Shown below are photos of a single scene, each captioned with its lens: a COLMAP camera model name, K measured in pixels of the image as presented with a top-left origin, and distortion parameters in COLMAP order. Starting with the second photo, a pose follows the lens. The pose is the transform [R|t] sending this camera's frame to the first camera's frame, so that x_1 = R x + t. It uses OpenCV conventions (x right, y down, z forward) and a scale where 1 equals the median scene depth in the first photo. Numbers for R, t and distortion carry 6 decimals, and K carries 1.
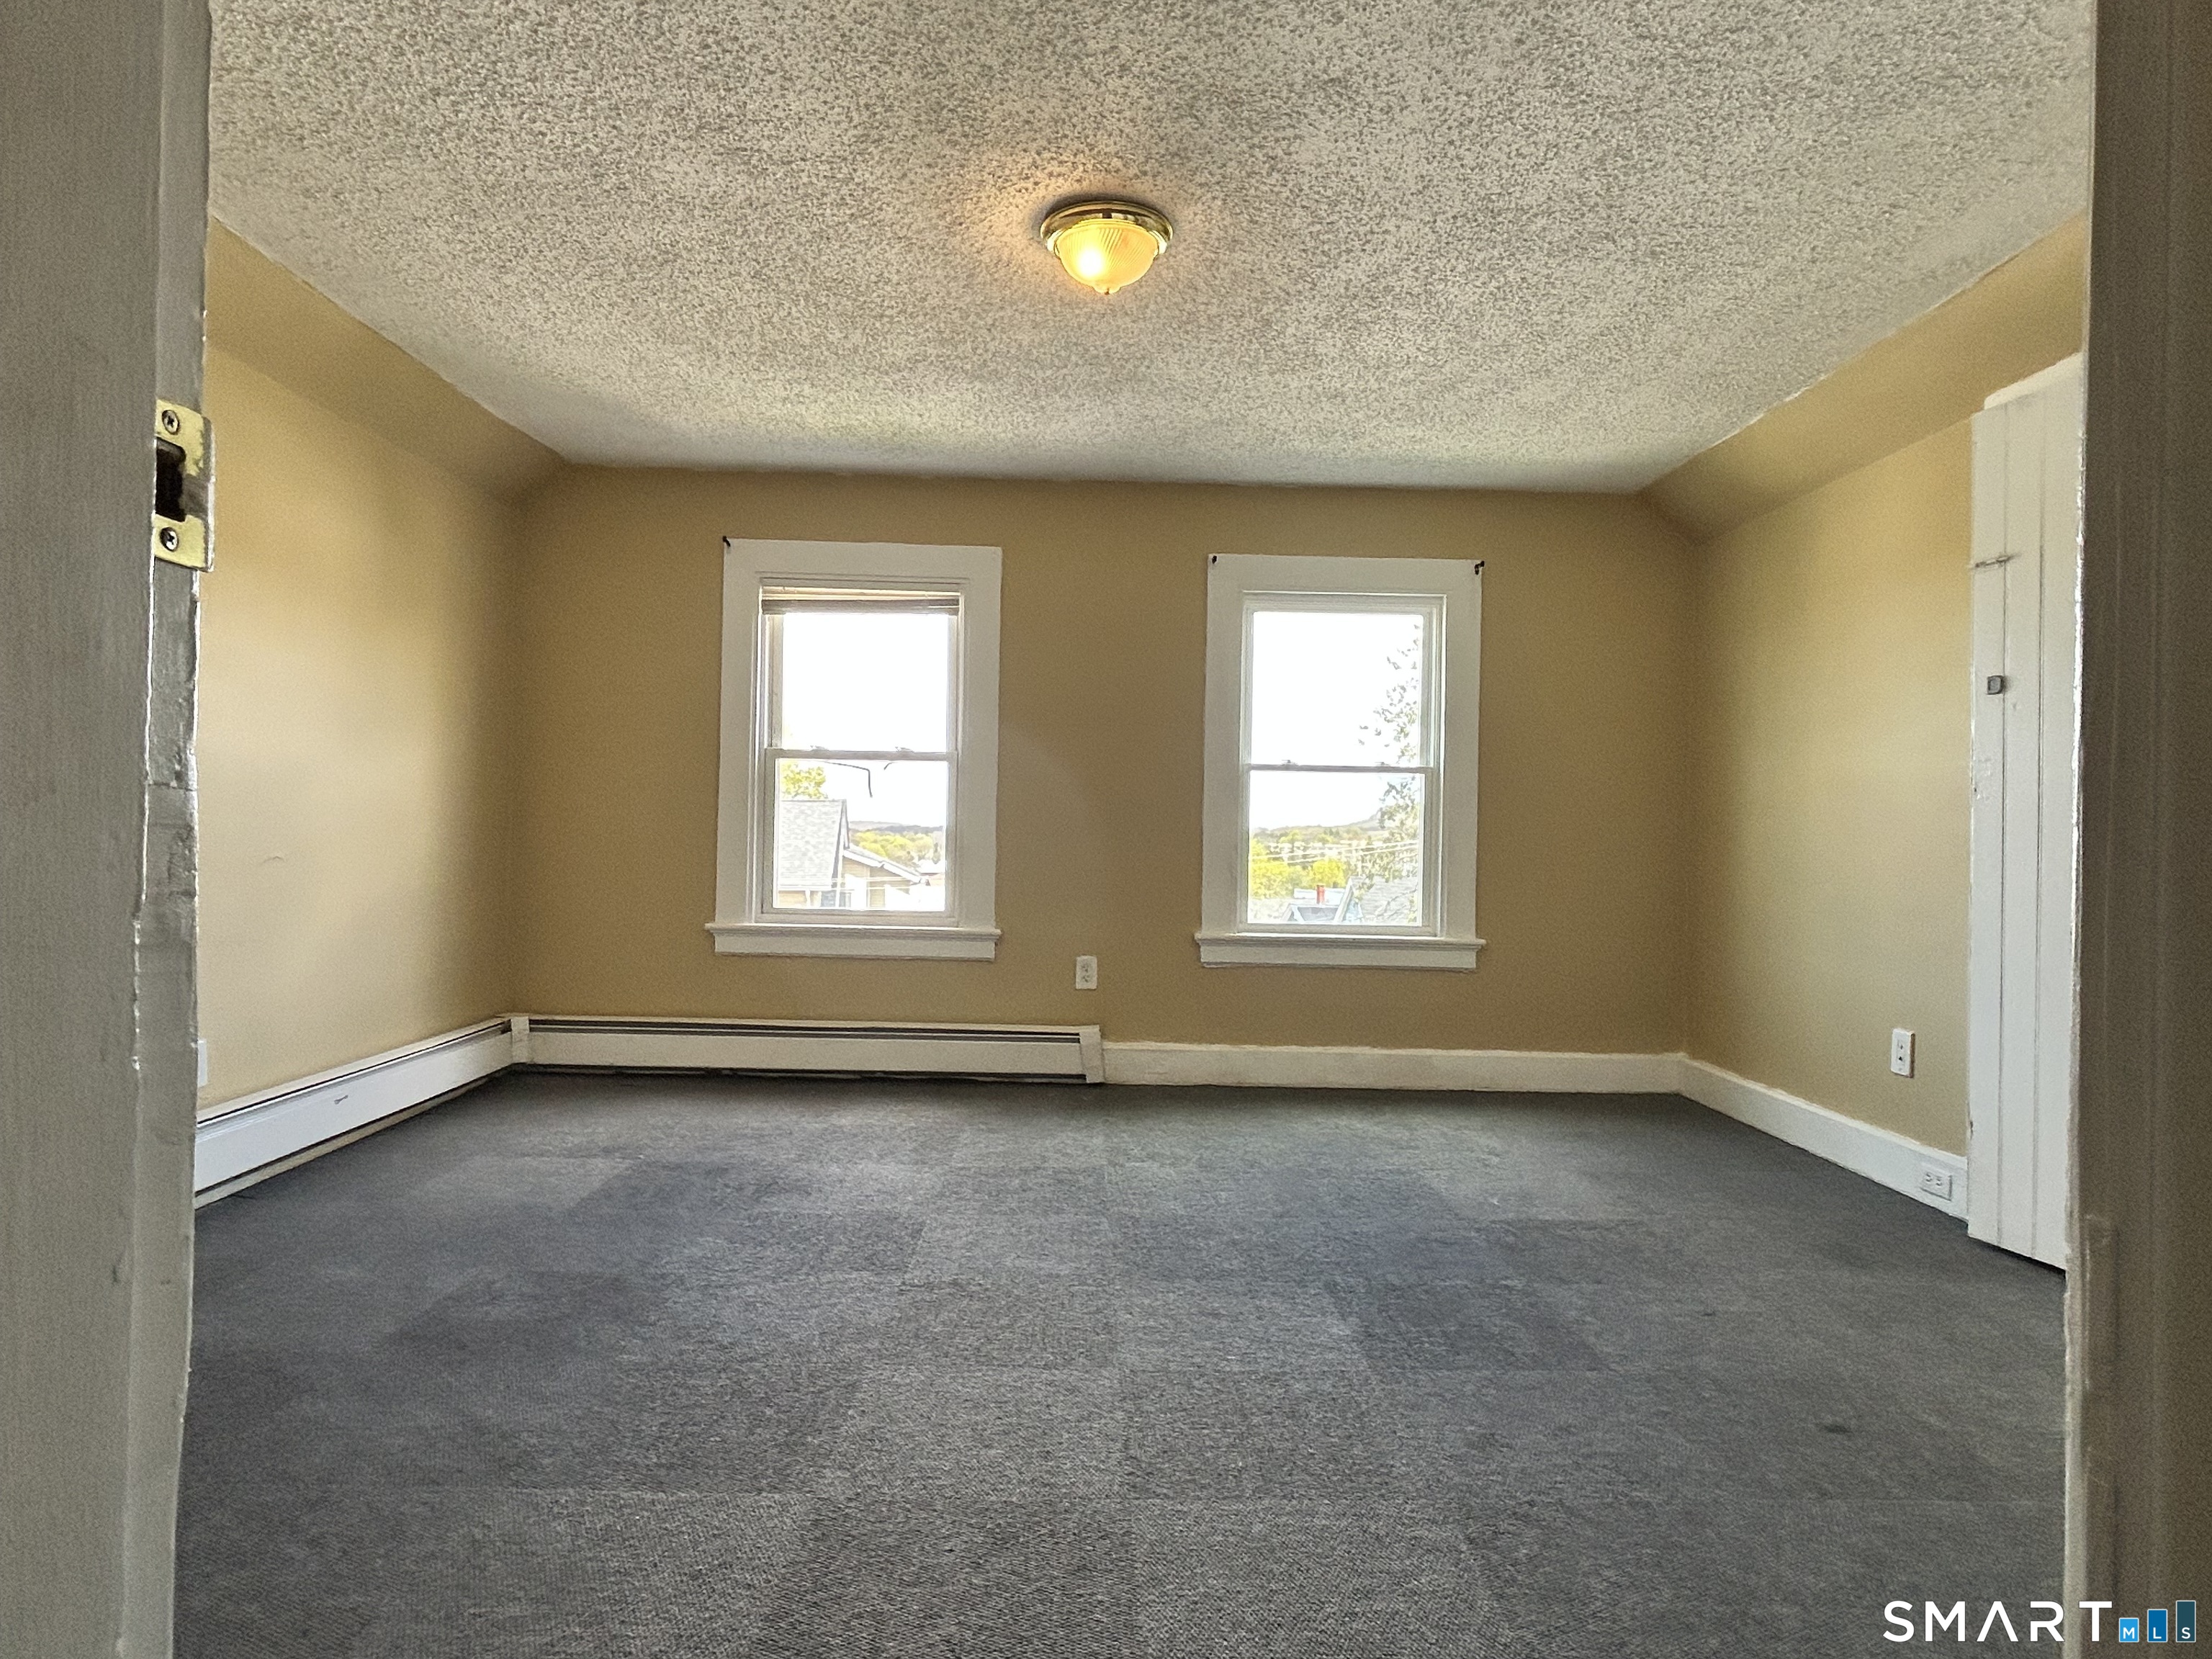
lens RADIAL K [[1208.2, 0, 1119.3], [0, 1208.2, 838.0], [0, 0, 1]] dist [0.001144, 0.000379]
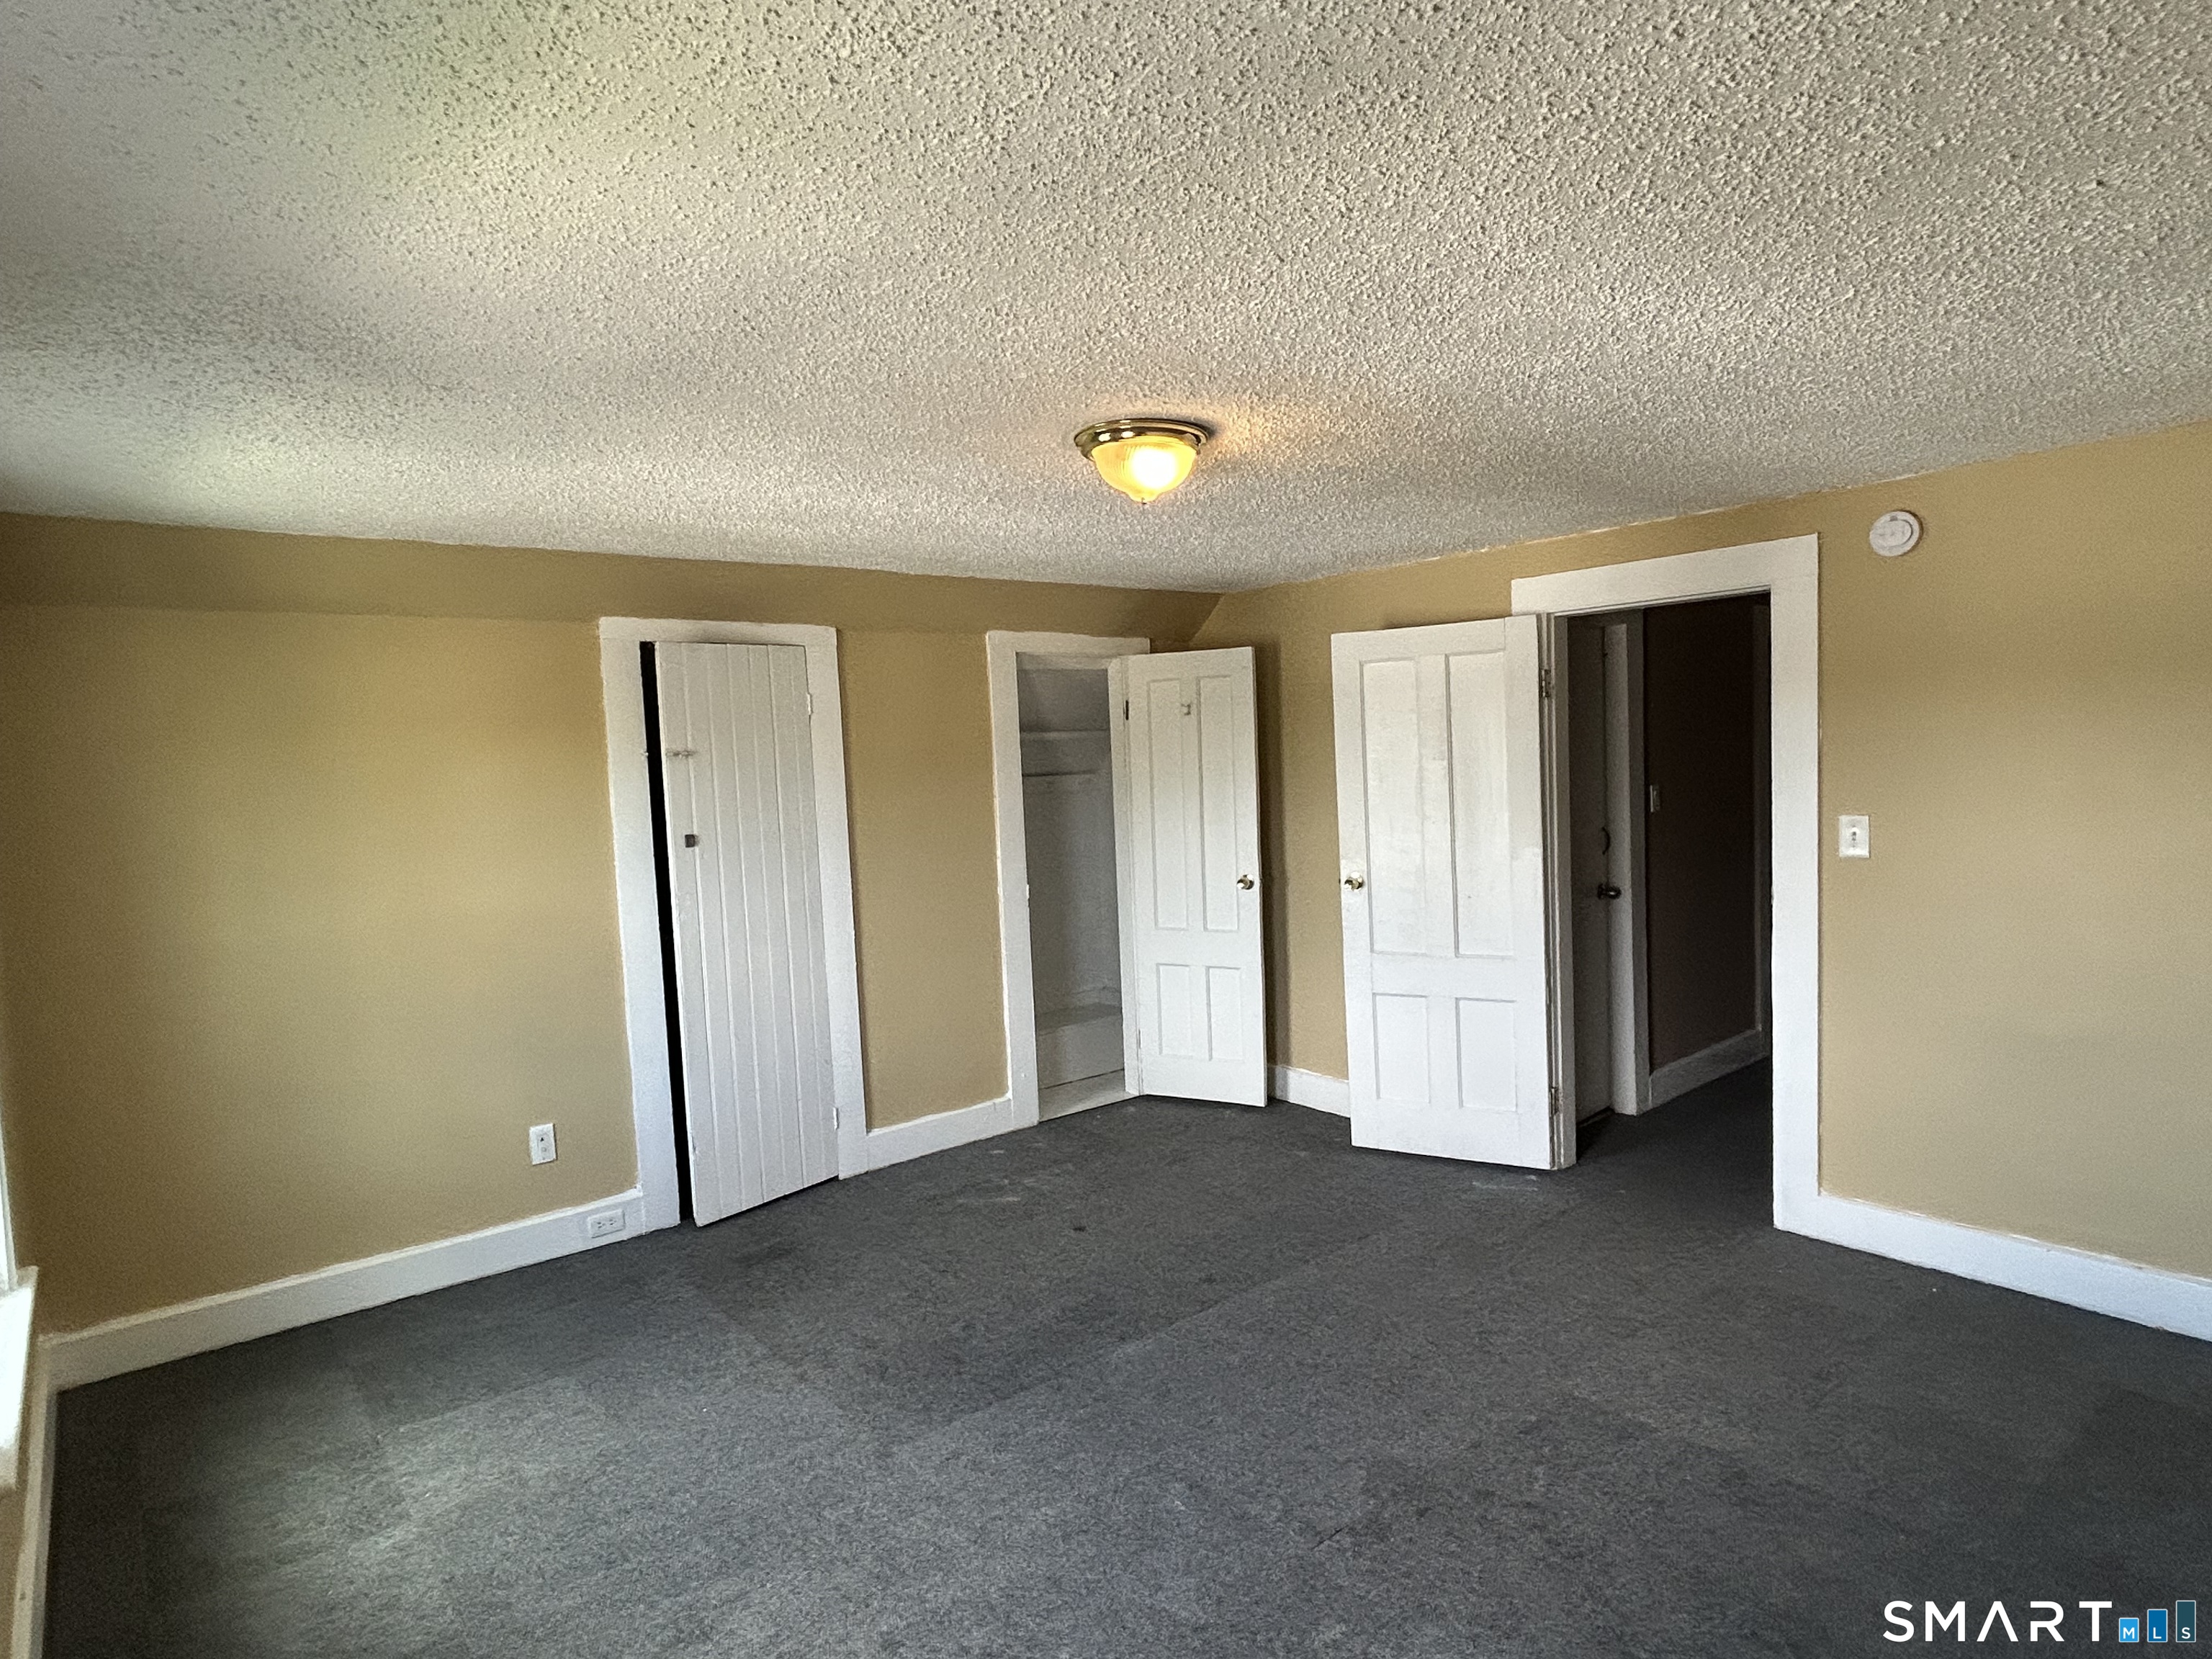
lens RADIAL K [[1208.2, 0, 1119.3], [0, 1208.2, 838.0], [0, 0, 1]] dist [0.001144, 0.000379]
pose [[-0.635528, -0.041607, 0.770956, -0.567105], [0.020459, 0.997289, 0.070687, -0.179518], [-0.771807, 0.060696, -0.632954, 1.240954]]
